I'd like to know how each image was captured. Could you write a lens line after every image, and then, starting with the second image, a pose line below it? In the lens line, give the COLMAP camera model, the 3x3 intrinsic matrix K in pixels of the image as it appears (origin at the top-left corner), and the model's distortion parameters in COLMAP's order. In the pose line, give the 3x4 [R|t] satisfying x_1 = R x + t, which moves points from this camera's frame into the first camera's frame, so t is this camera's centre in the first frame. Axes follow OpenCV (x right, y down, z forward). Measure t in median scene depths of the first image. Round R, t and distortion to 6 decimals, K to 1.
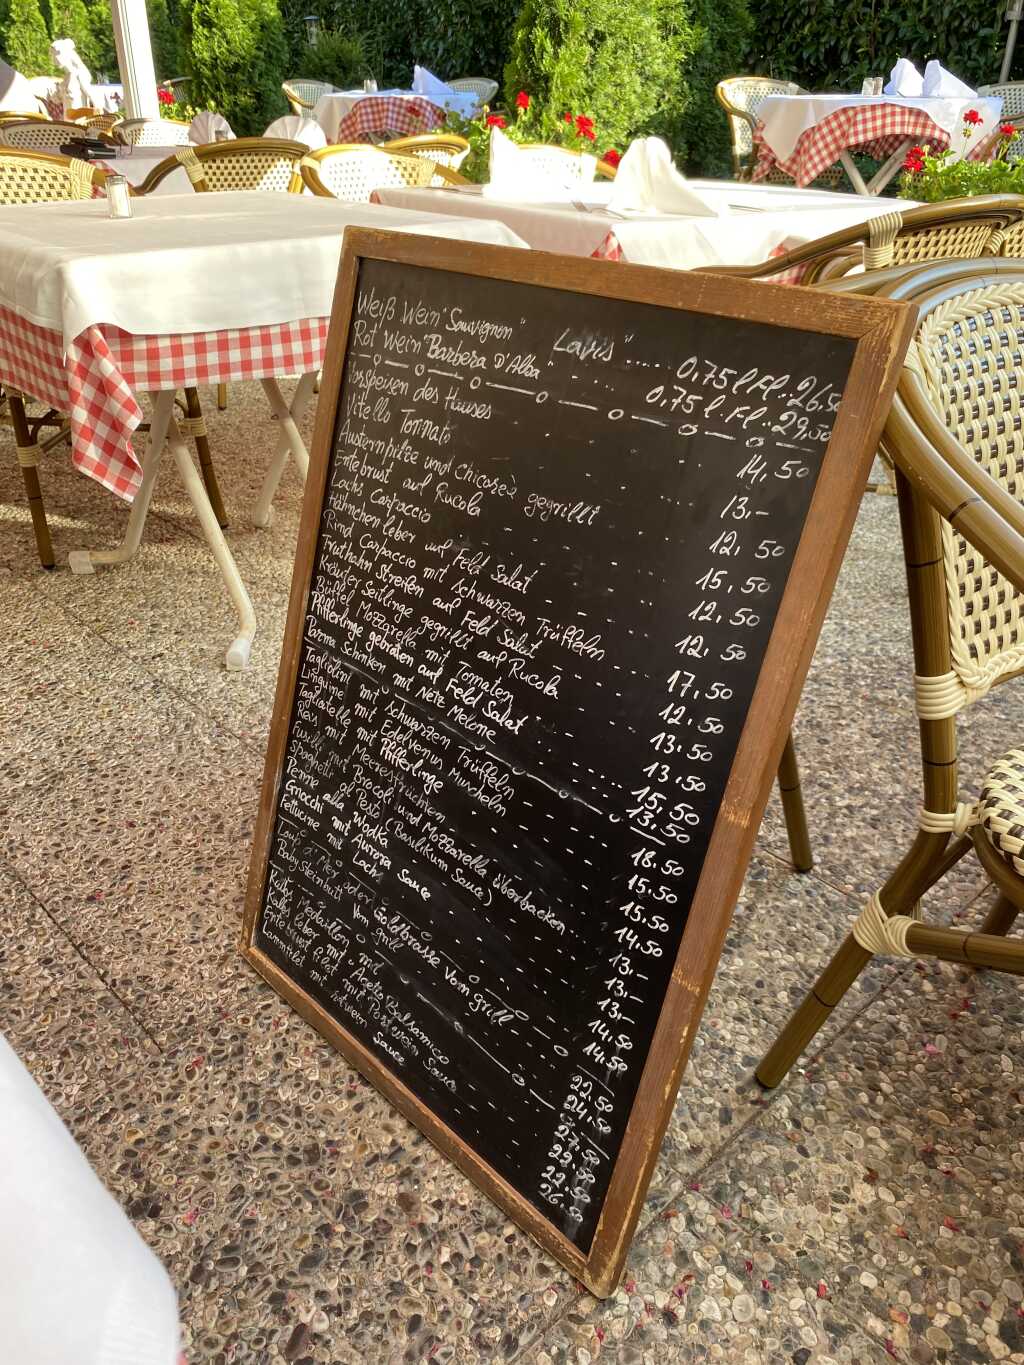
lens RADIAL K [[1036.7, 0, 503.7], [0, 1036.7, 682.9], [0, 0, 1]] dist [0.025508, -0.040235]
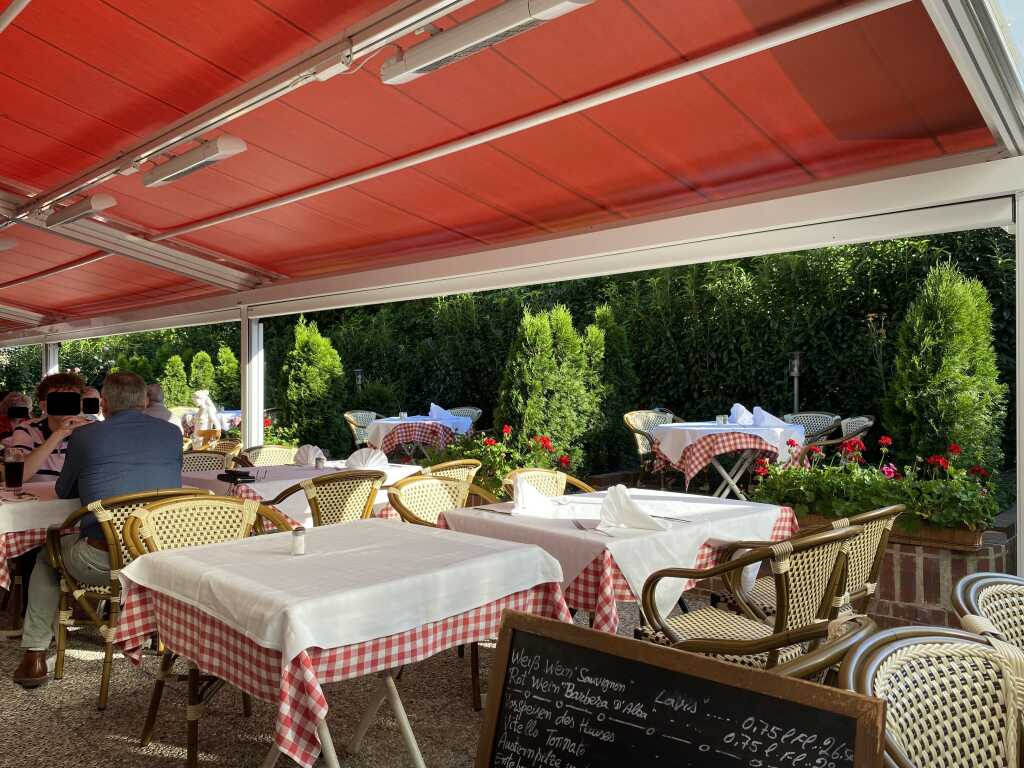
lens RADIAL K [[777.7, 0, 513.4], [0, 777.7, 380.8], [0, 0, 1]] dist [0.025508, -0.040235]
pose [[0.997462, -0.016568, 0.069245, -0.094306], [0.048961, 0.865709, -0.498147, -0.057354], [-0.051693, 0.500274, 0.864323, -0.117829]]
